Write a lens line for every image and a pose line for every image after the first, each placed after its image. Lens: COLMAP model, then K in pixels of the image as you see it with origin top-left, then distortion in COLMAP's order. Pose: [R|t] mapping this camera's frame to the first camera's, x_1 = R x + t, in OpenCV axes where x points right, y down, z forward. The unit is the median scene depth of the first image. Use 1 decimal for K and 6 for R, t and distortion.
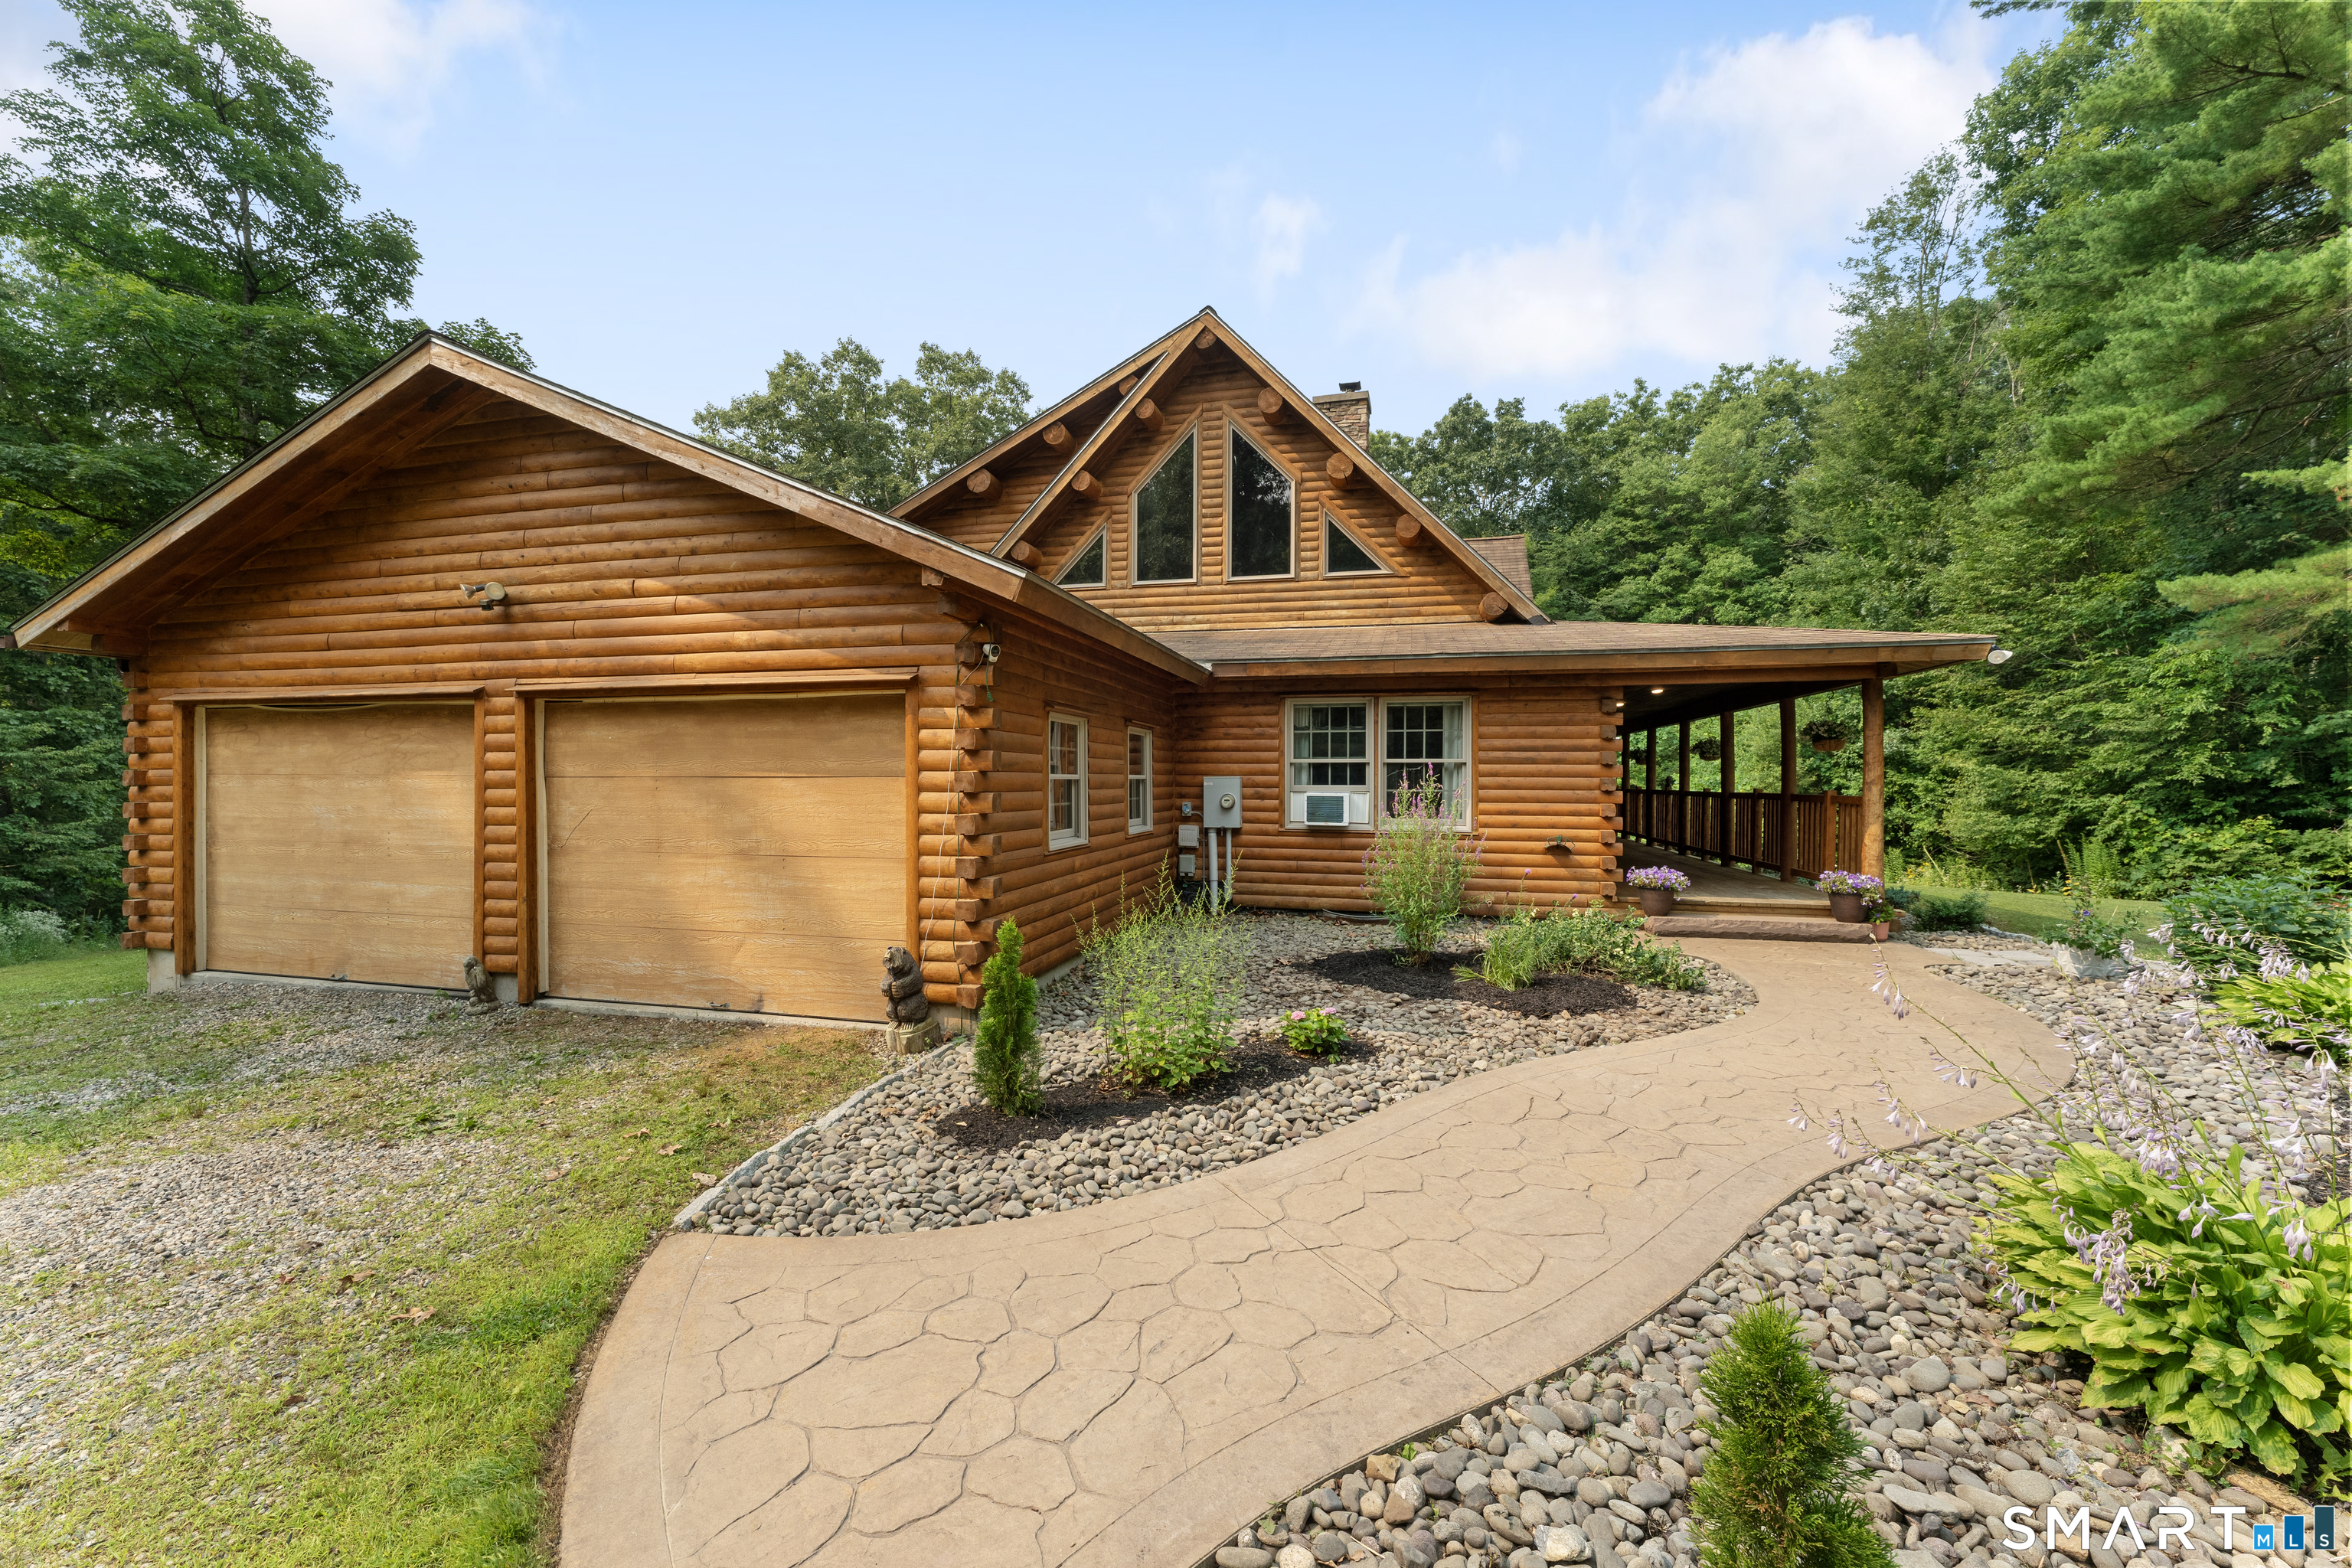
lens RADIAL K [[942.9, 0, 1173.9], [0, 942.9, 786.0], [0, 0, 1]] dist [0.000083, -0.000053]
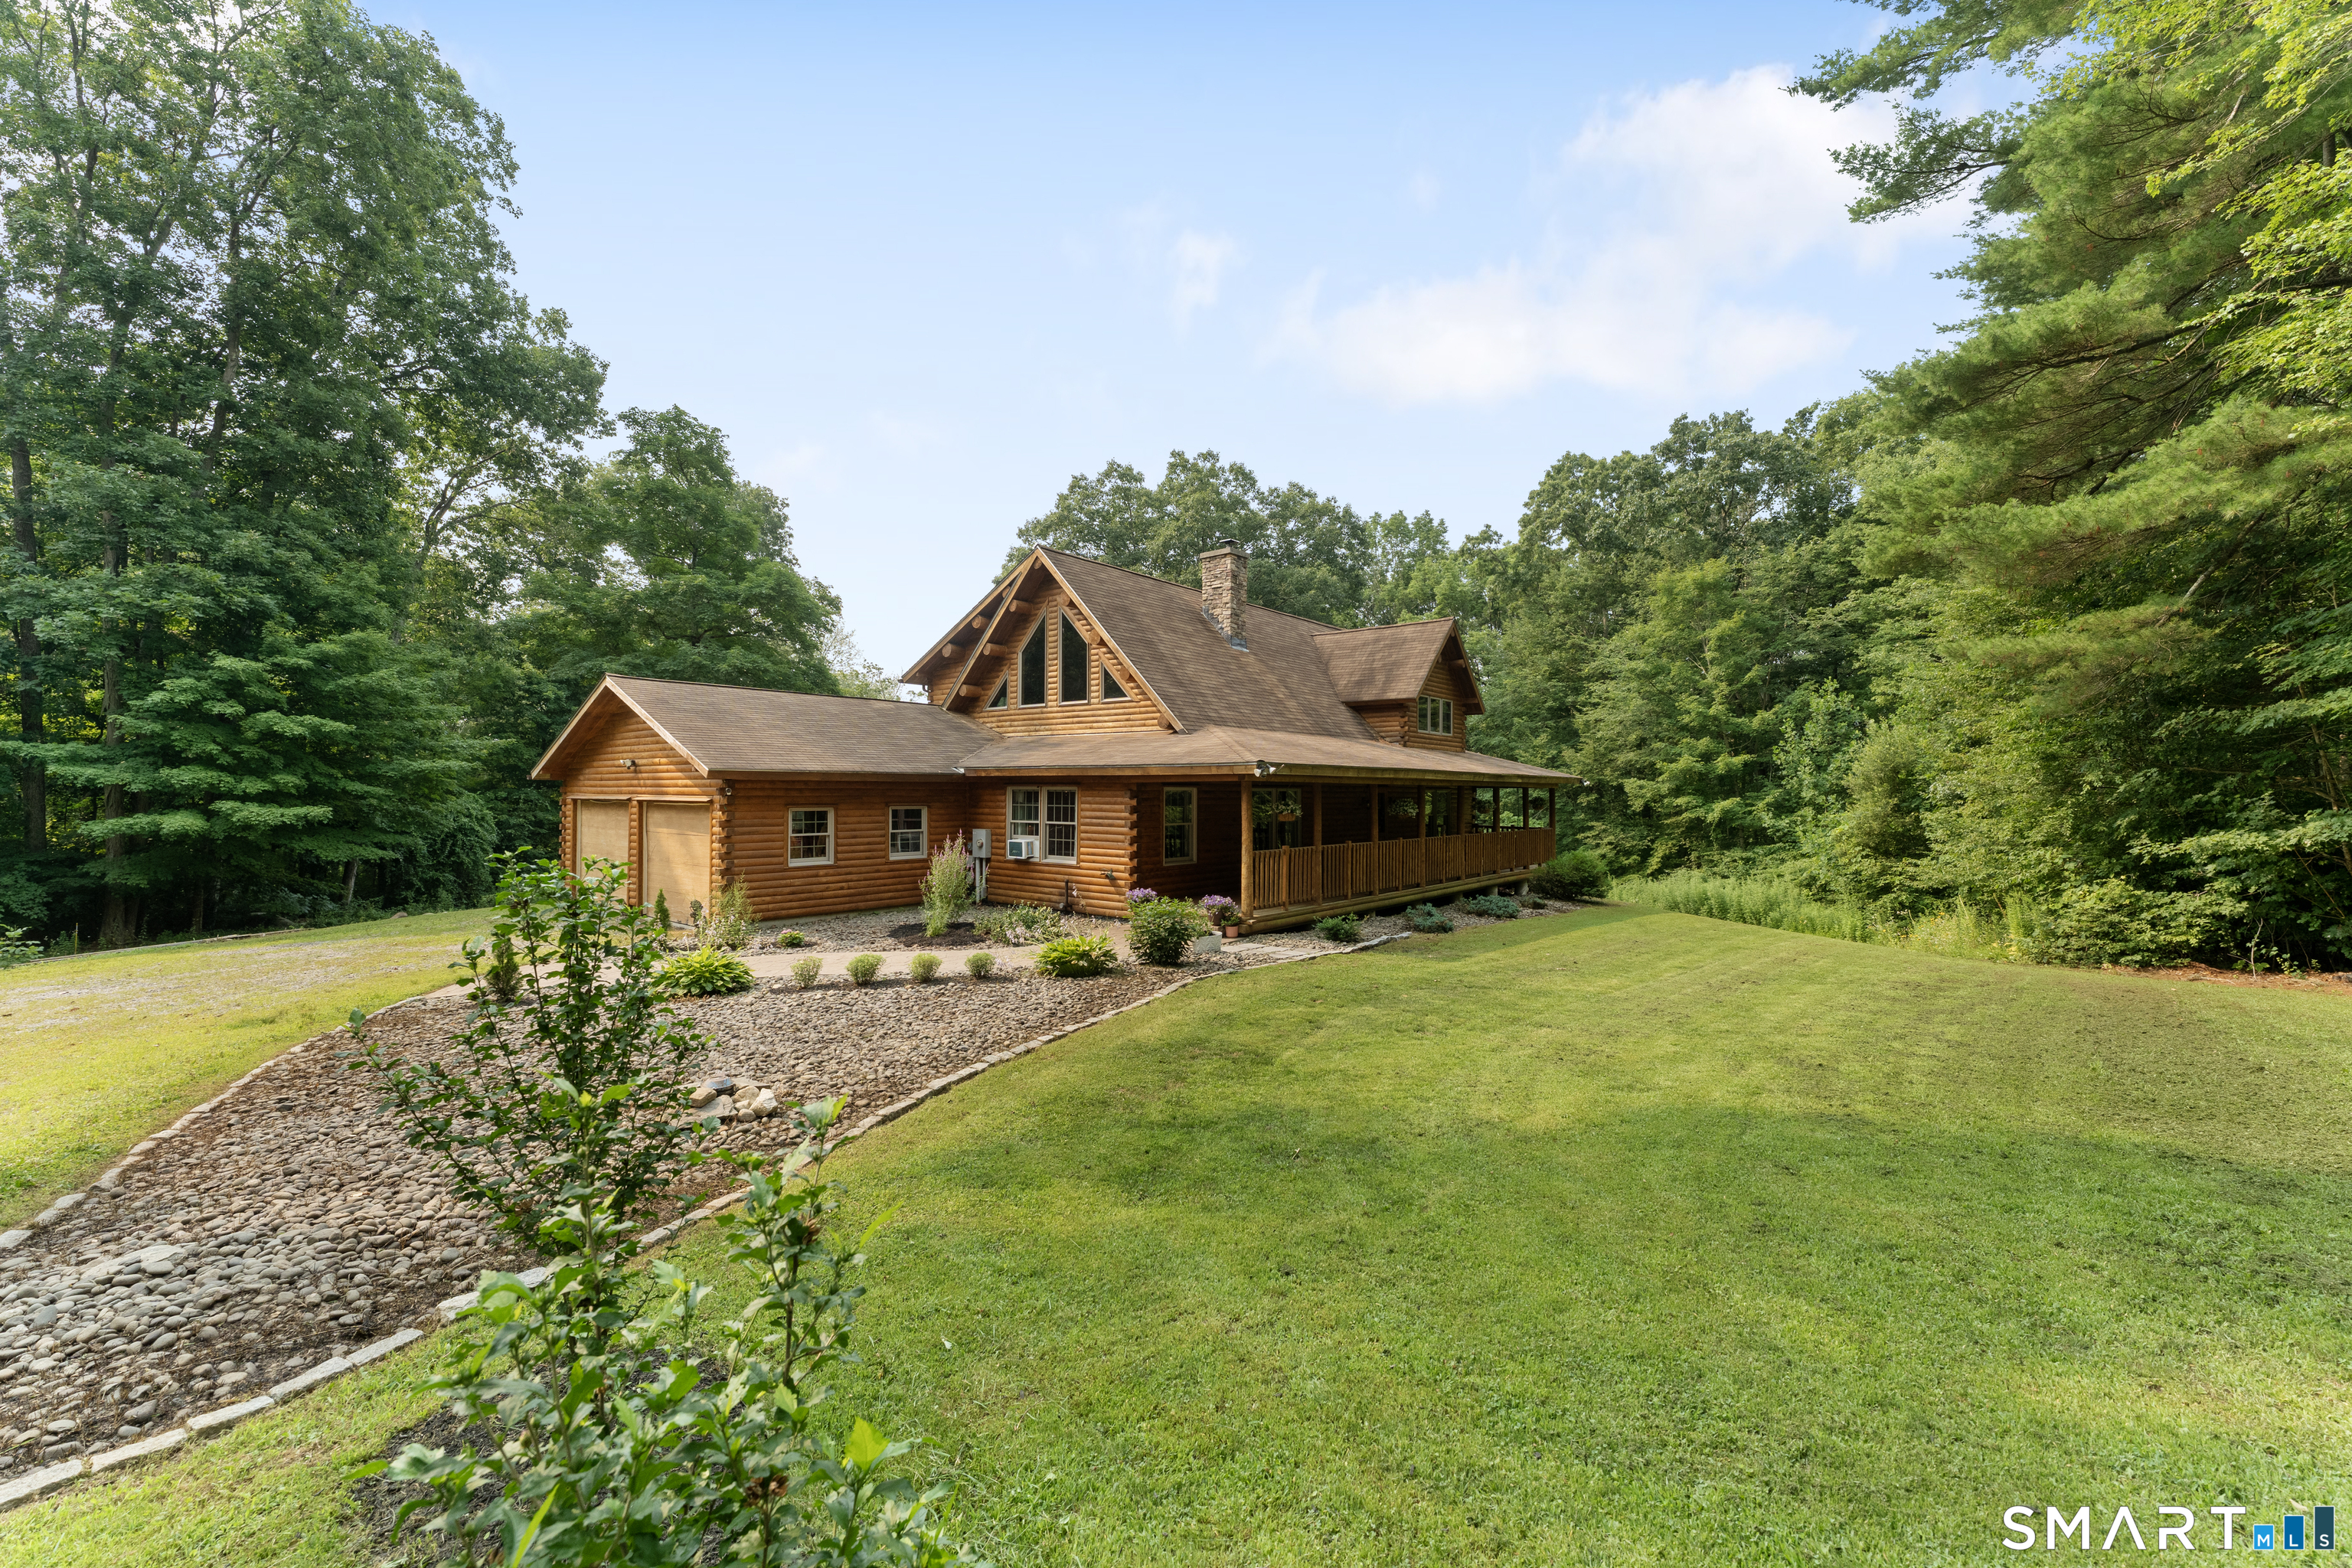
lens RADIAL K [[942.9, 0, 1178.4], [0, 942.9, 784.4], [0, 0, 1]] dist [0.000083, -0.000053]
pose [[0.904104, -0.001987, -0.427307, 0.952877], [-0.003473, 0.999922, -0.011998, -0.061516], [0.427298, 0.012332, 0.904027, -0.390309]]
